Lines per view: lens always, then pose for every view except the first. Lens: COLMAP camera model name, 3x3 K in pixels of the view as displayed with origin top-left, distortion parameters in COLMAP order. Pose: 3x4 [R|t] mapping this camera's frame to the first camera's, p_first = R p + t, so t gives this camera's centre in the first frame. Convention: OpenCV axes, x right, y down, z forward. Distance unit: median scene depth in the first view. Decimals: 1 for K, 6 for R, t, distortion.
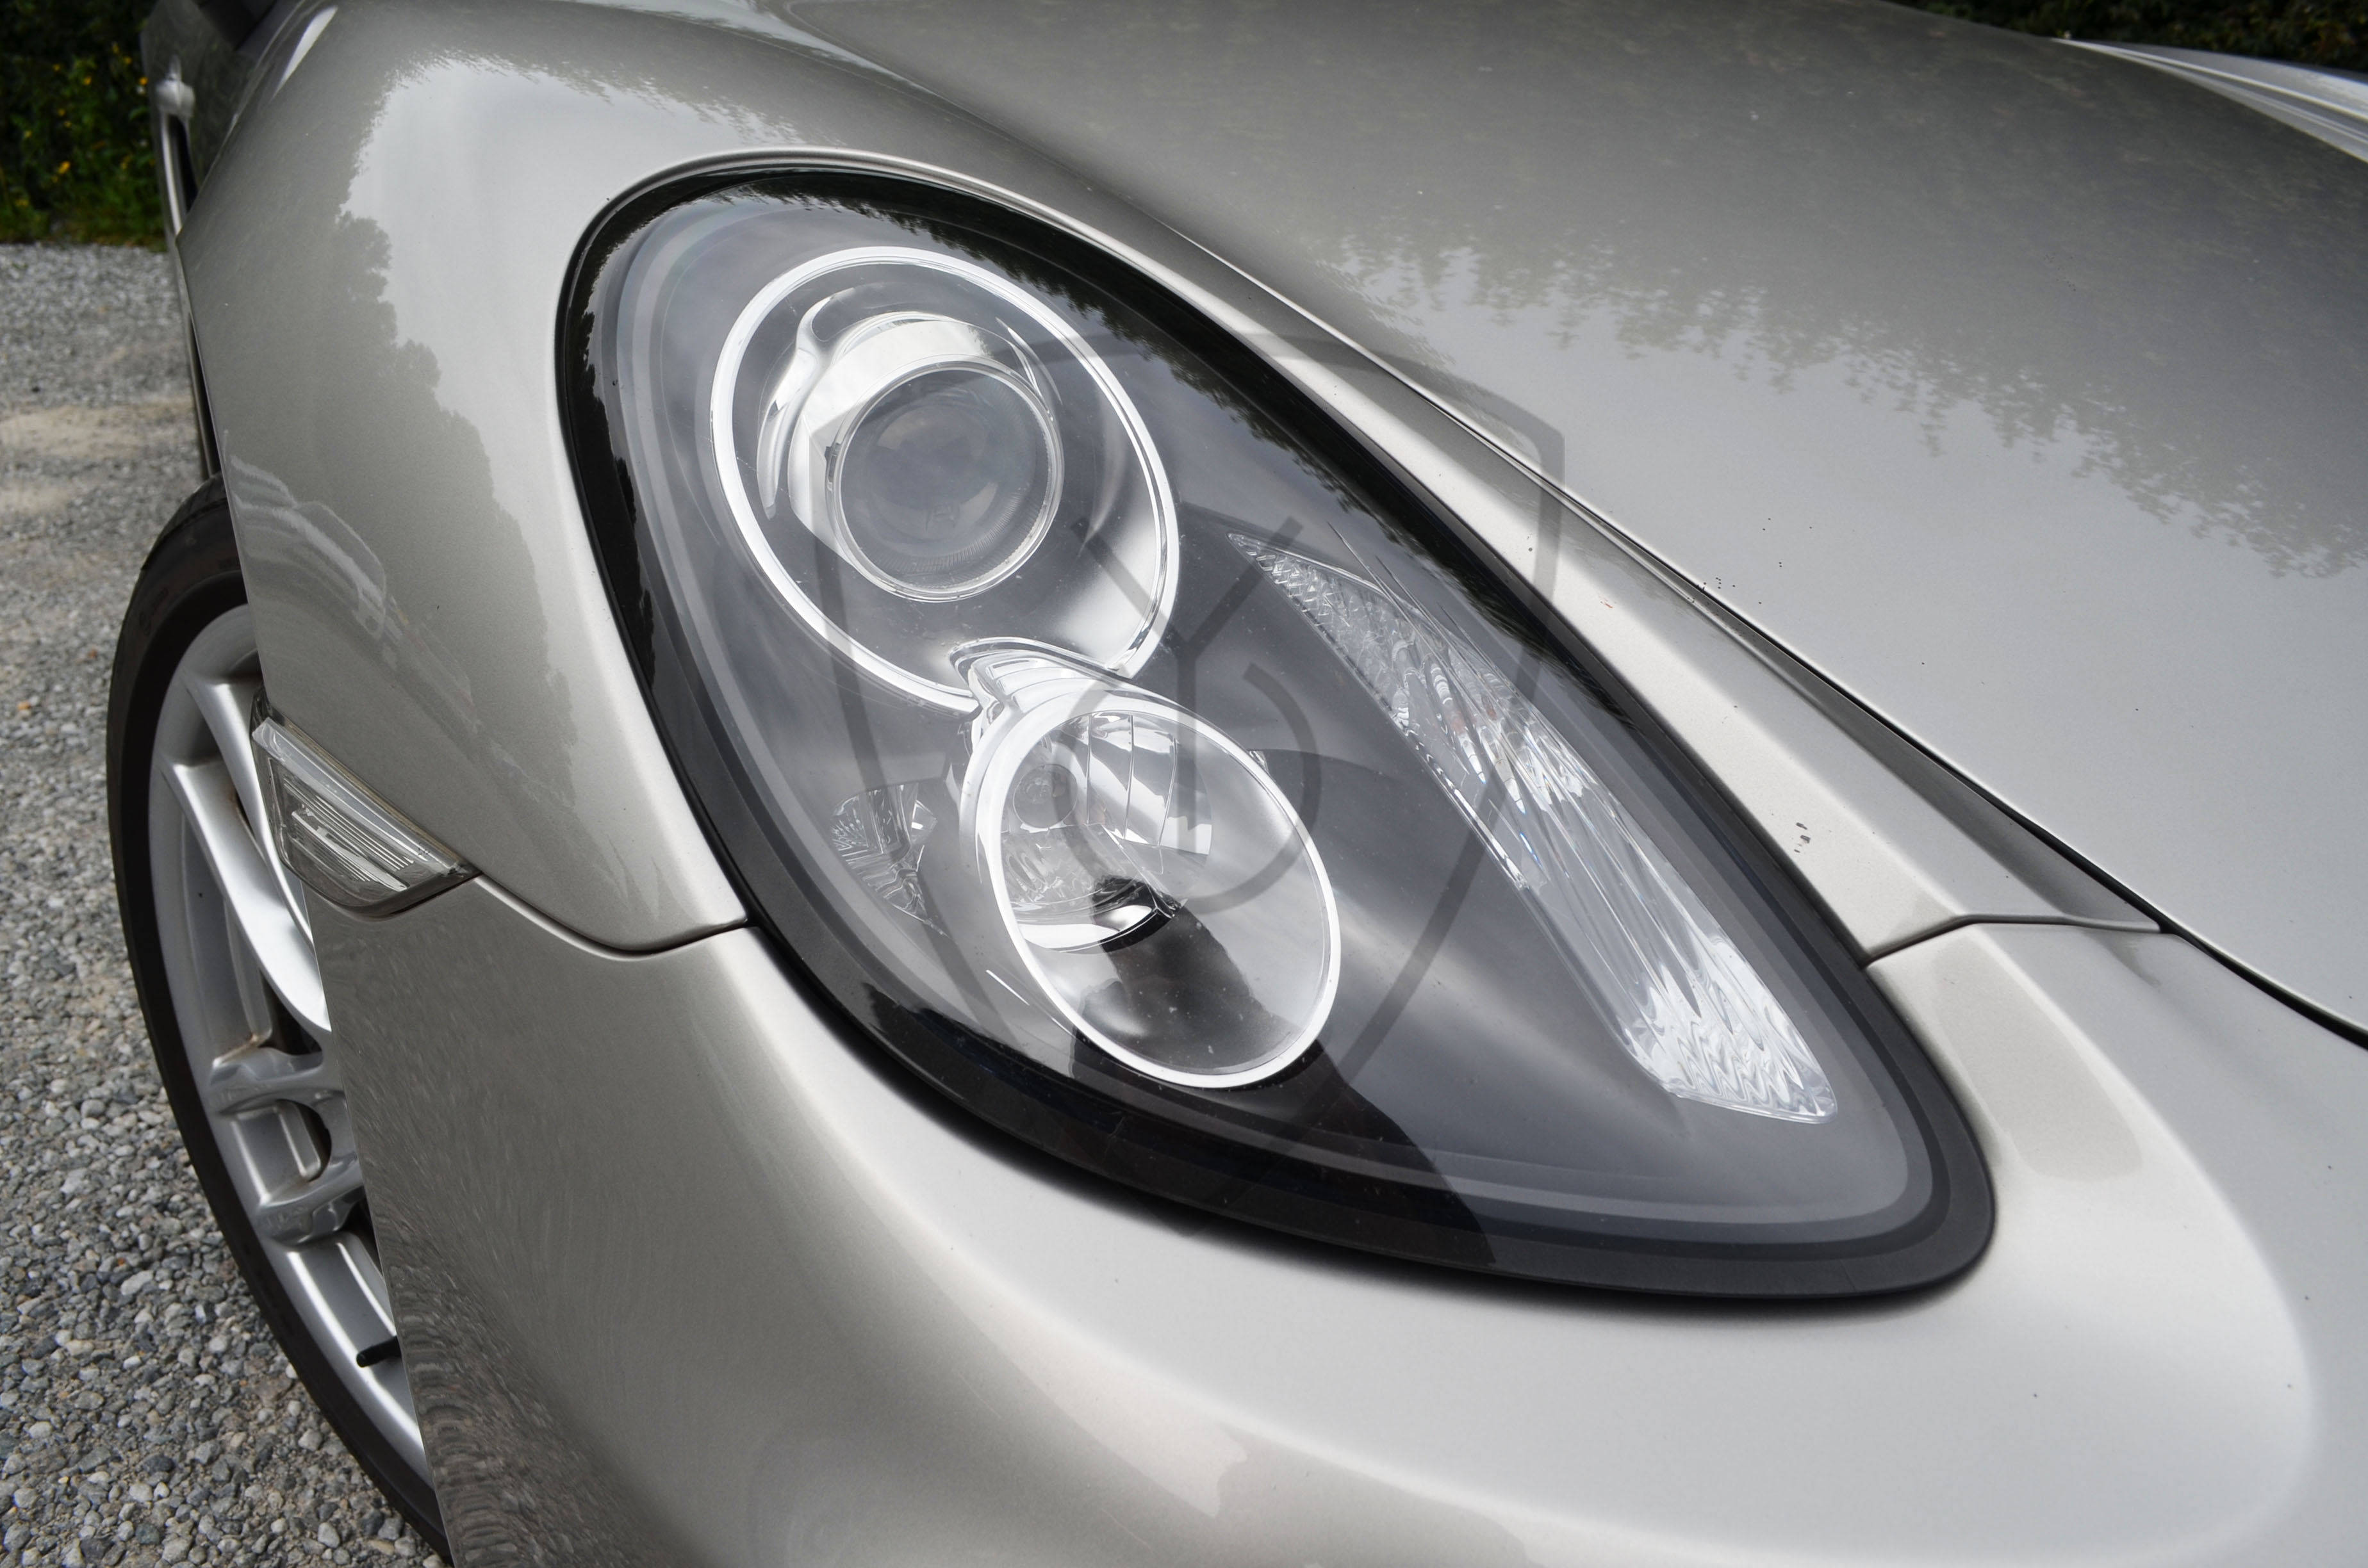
lens RADIAL K [[1858.7, 0, 1189.4], [0, 1858.7, 785.1], [0, 0, 1]] dist [-0.085813, 0.016319]
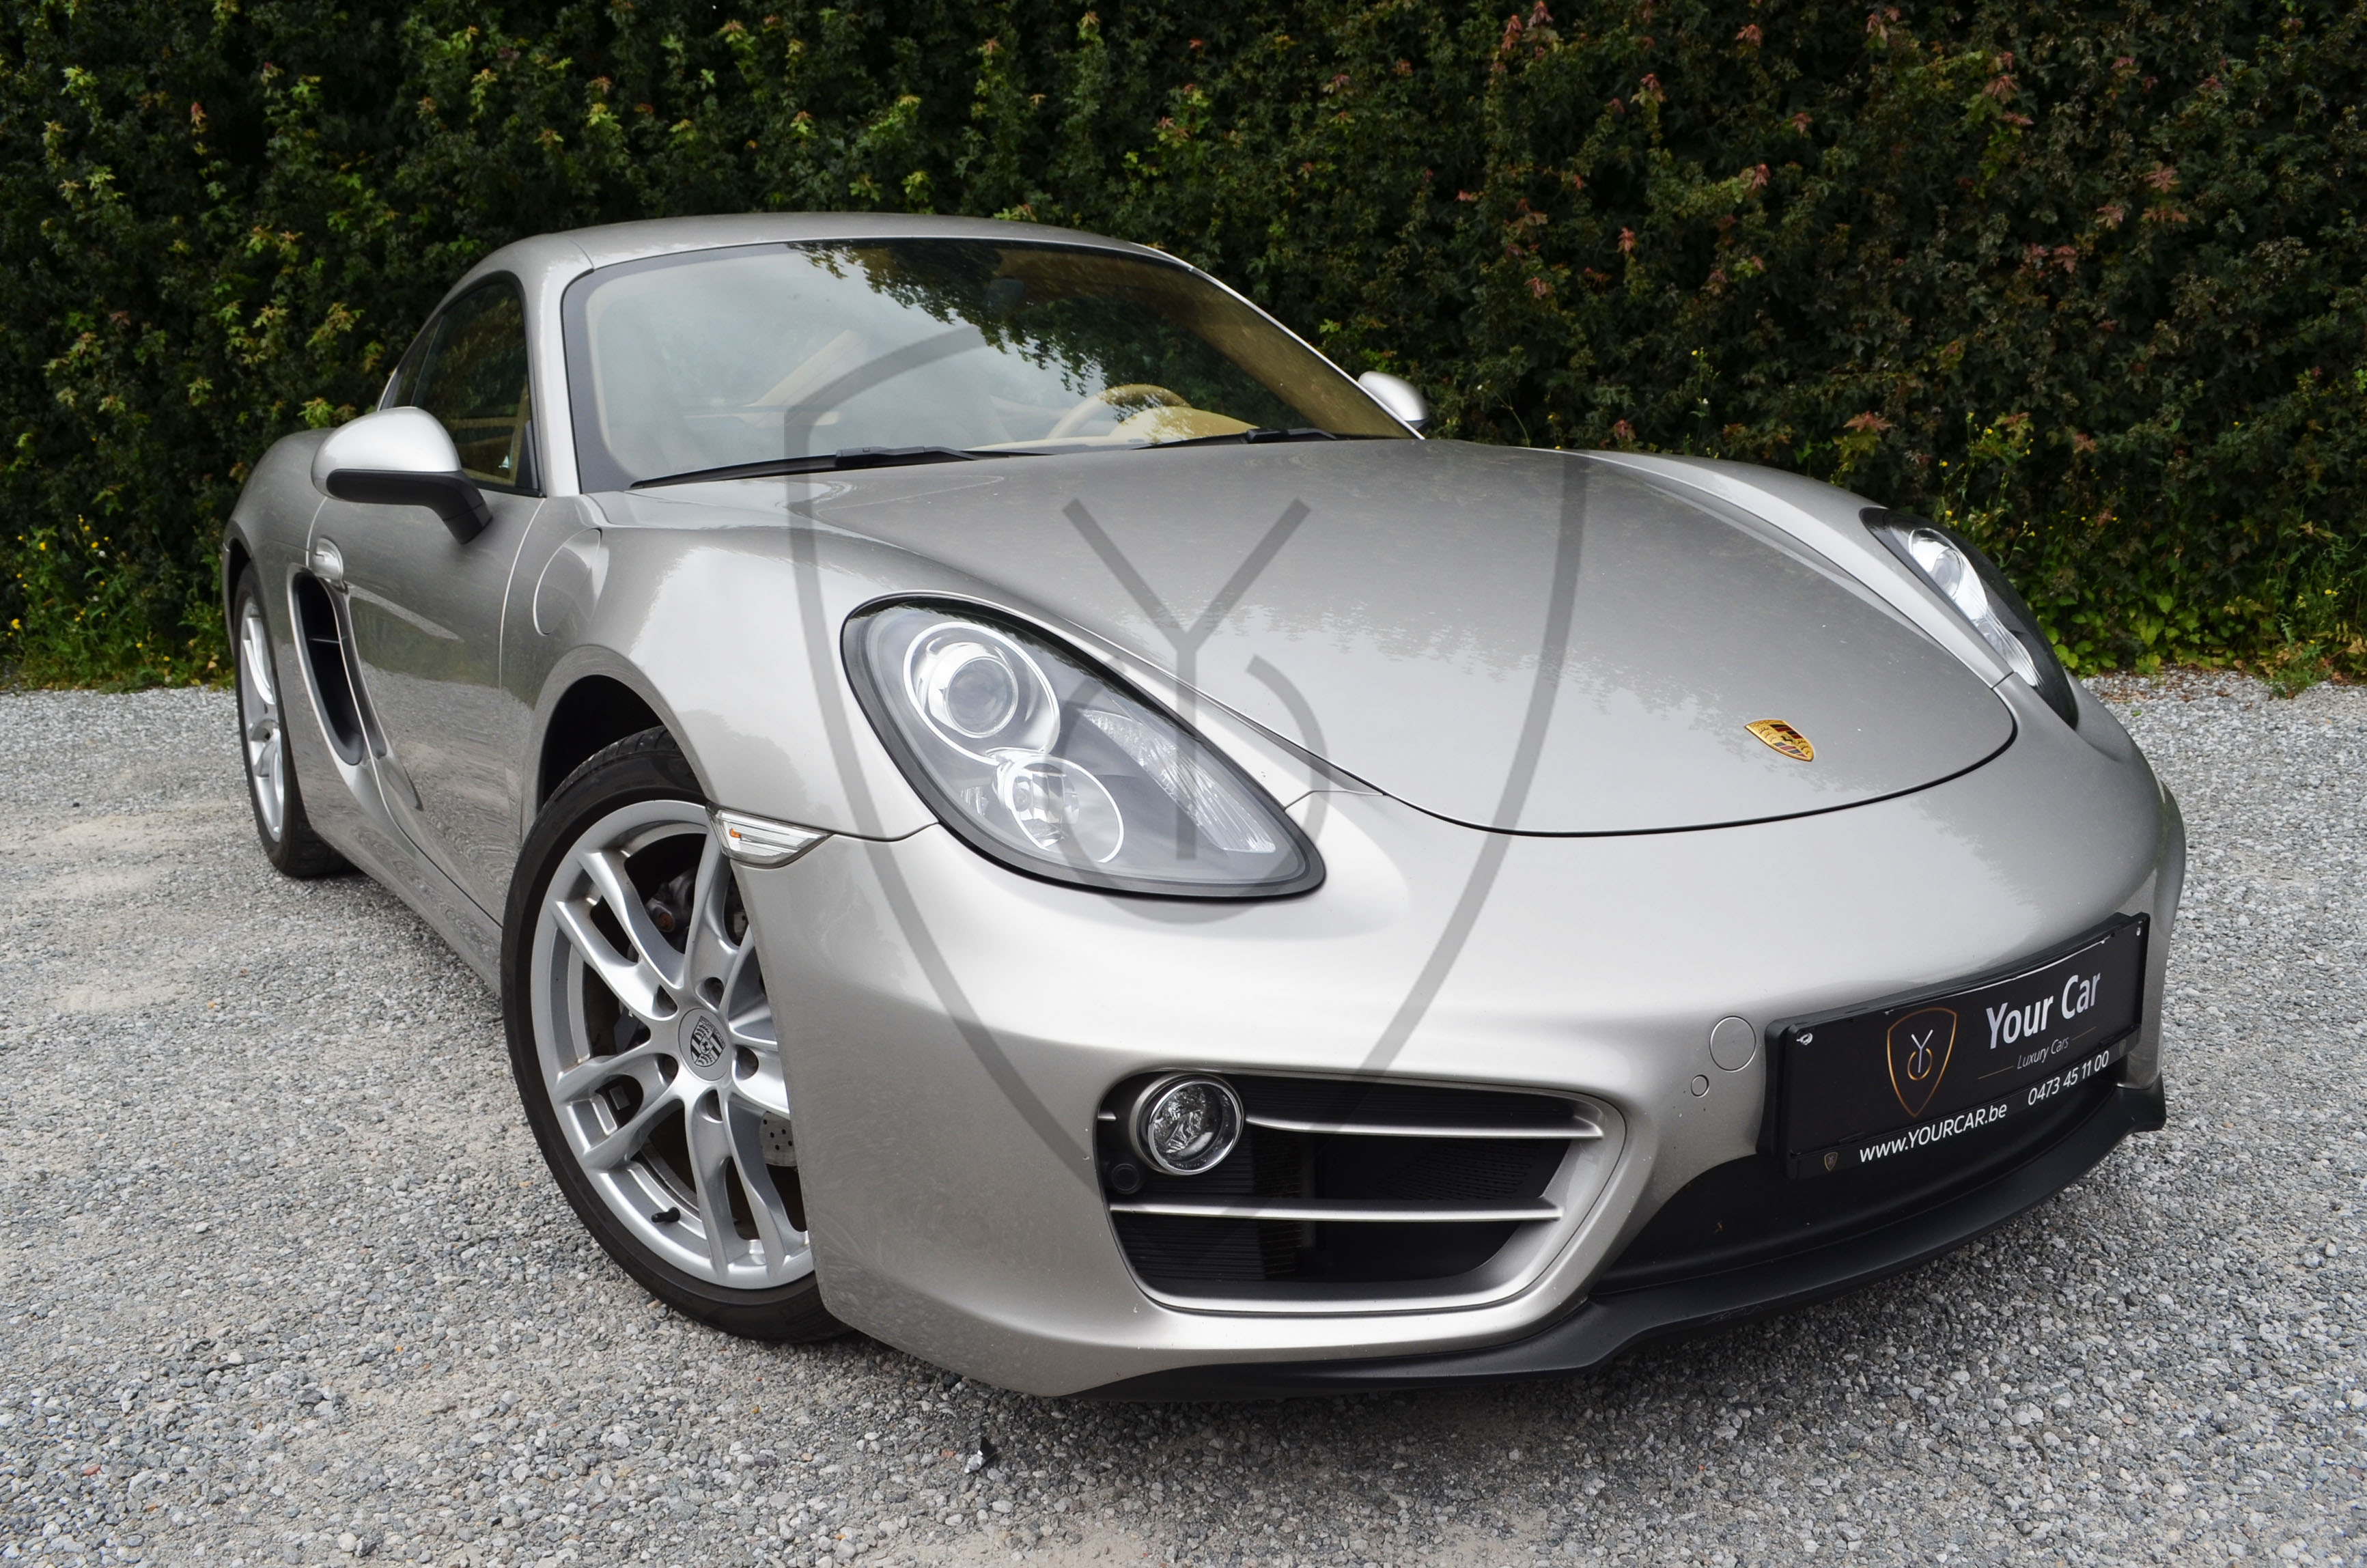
lens RADIAL K [[1976.6, 0, 1183.5], [0, 1976.6, 784.0], [0, 0, 1]] dist [-0.086556, 0.015704]
pose [[0.993936, -0.081077, 0.074286, -0.027469], [0.094429, 0.975485, -0.198775, 0.317436], [-0.056349, 0.204585, 0.977226, -1.040648]]
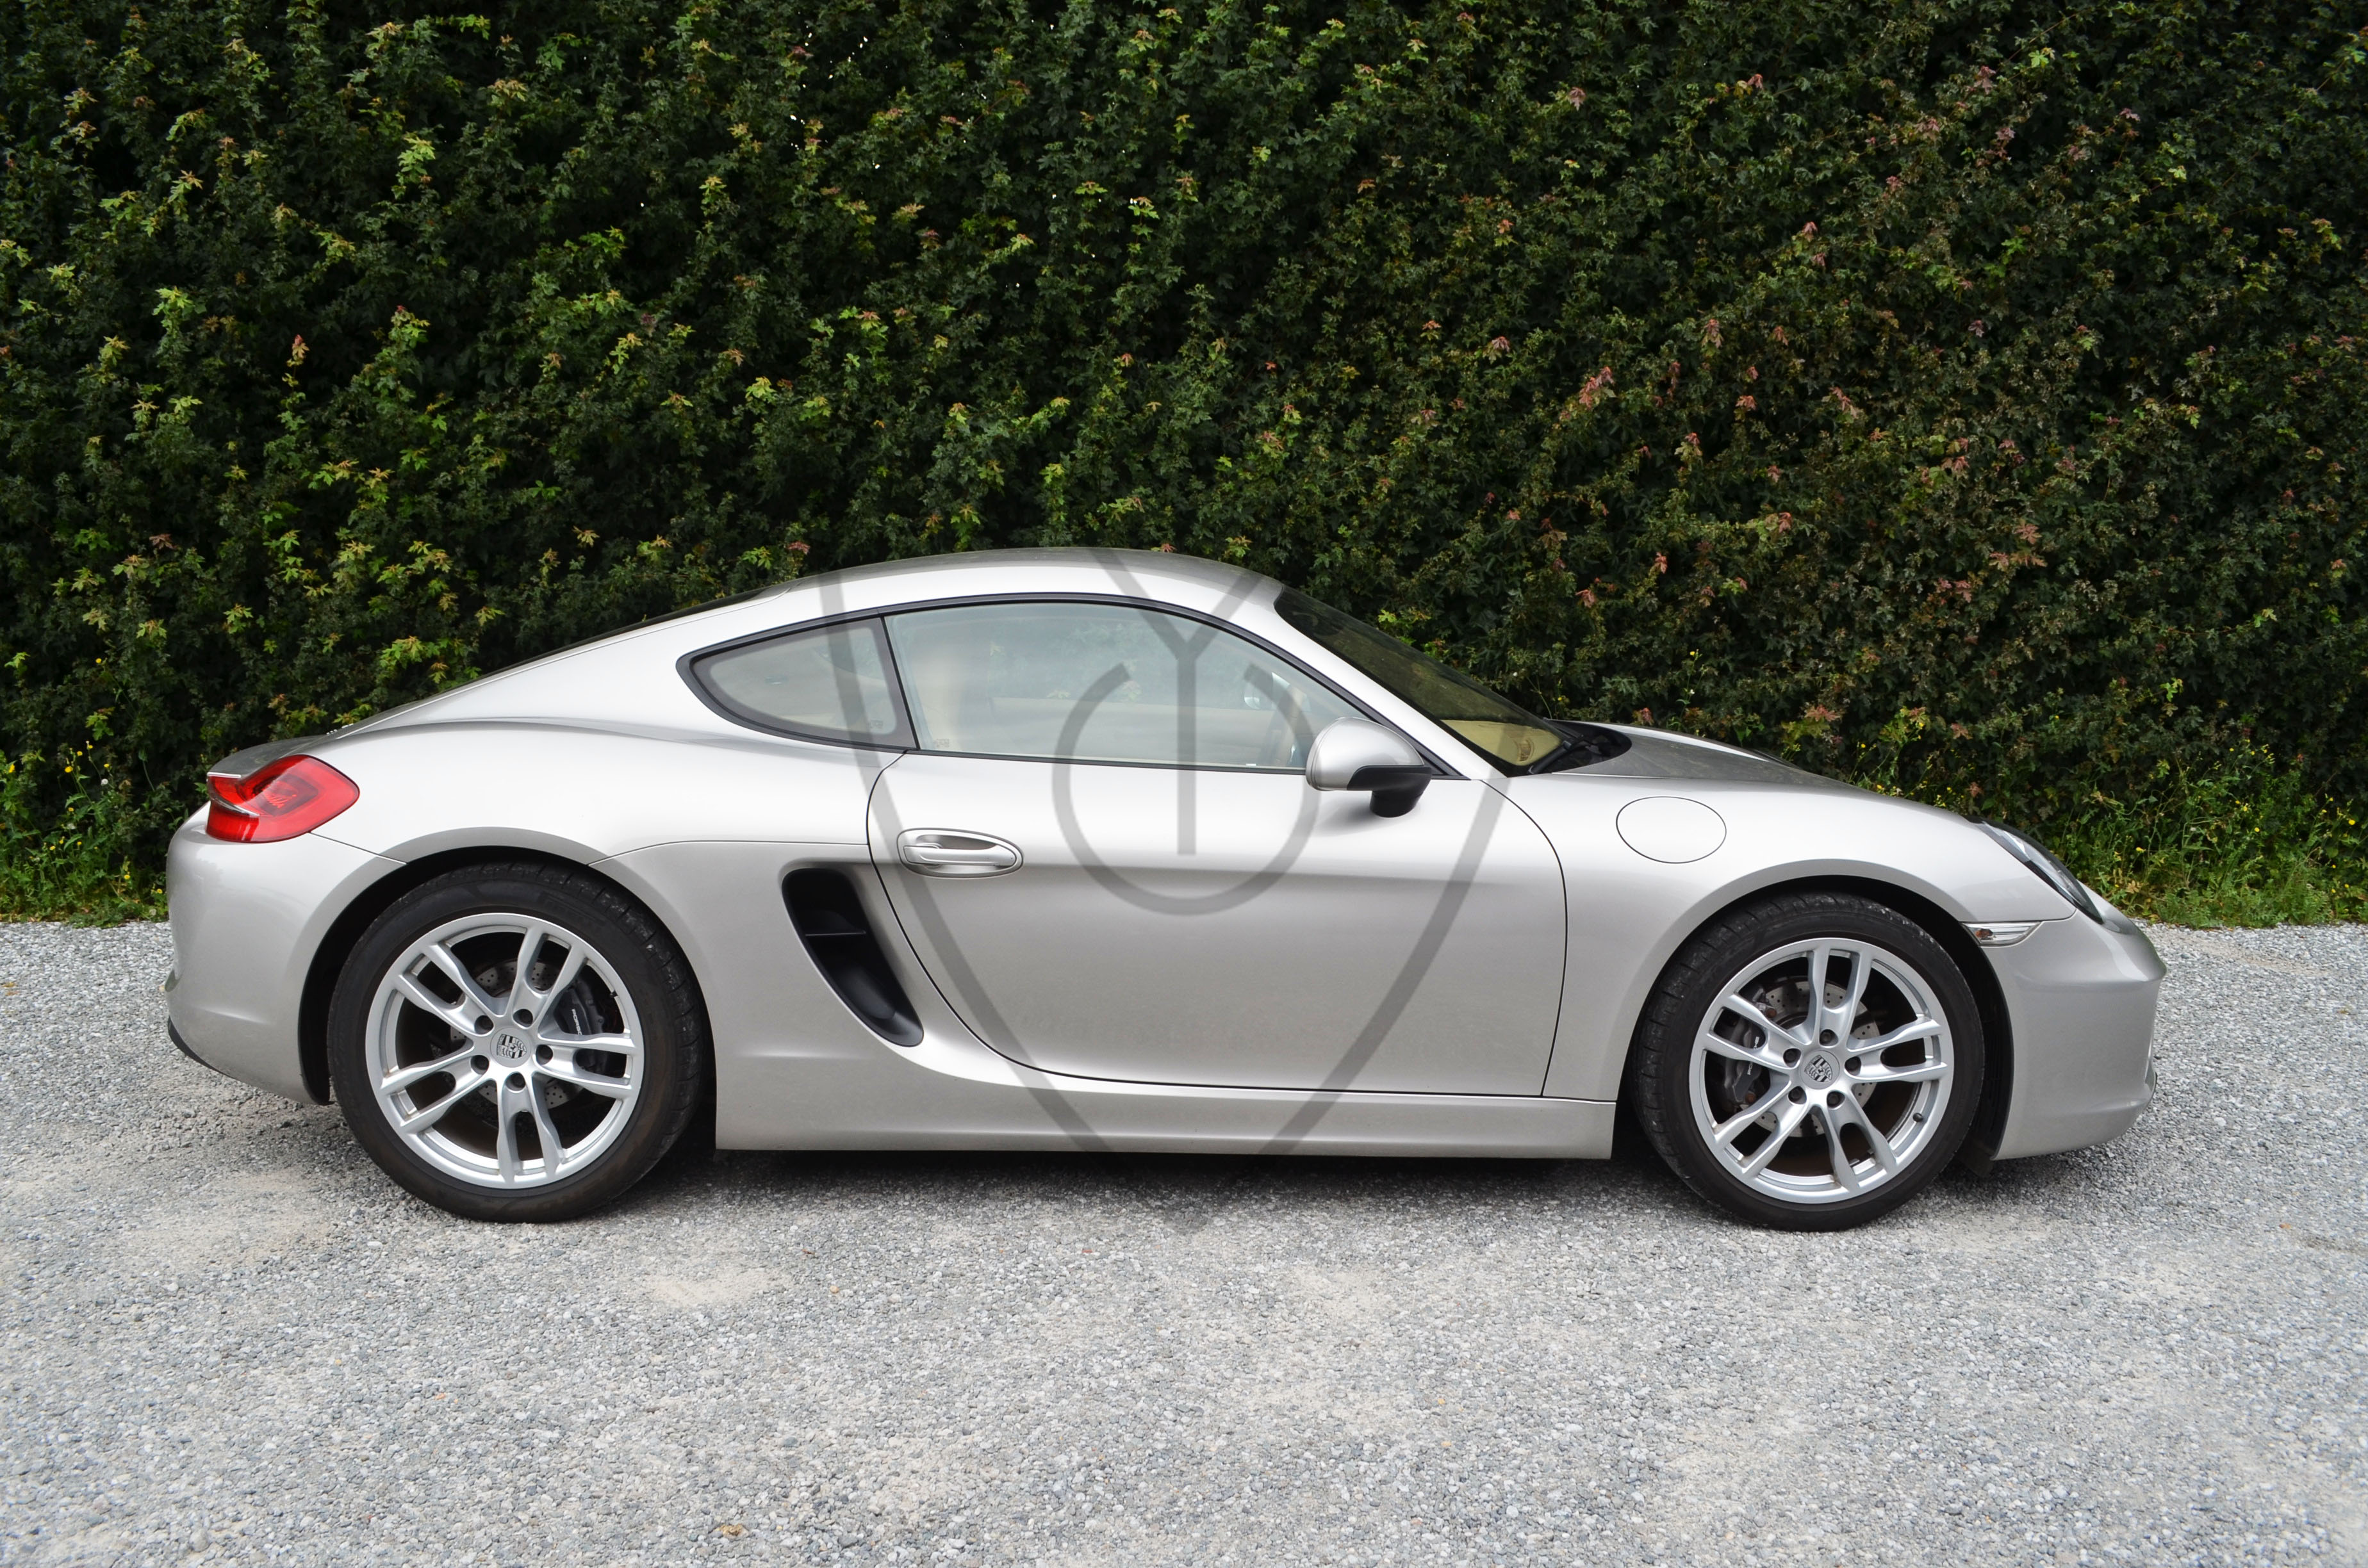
lens RADIAL K [[1858.7, 0, 1189.4], [0, 1858.7, 785.1], [0, 0, 1]] dist [-0.085813, 0.016319]
pose [[0.931462, -0.059034, 0.359019, -1.878252], [0.157861, 0.954607, -0.252596, -0.040965], [-0.327810, 0.291959, 0.898499, -0.988050]]
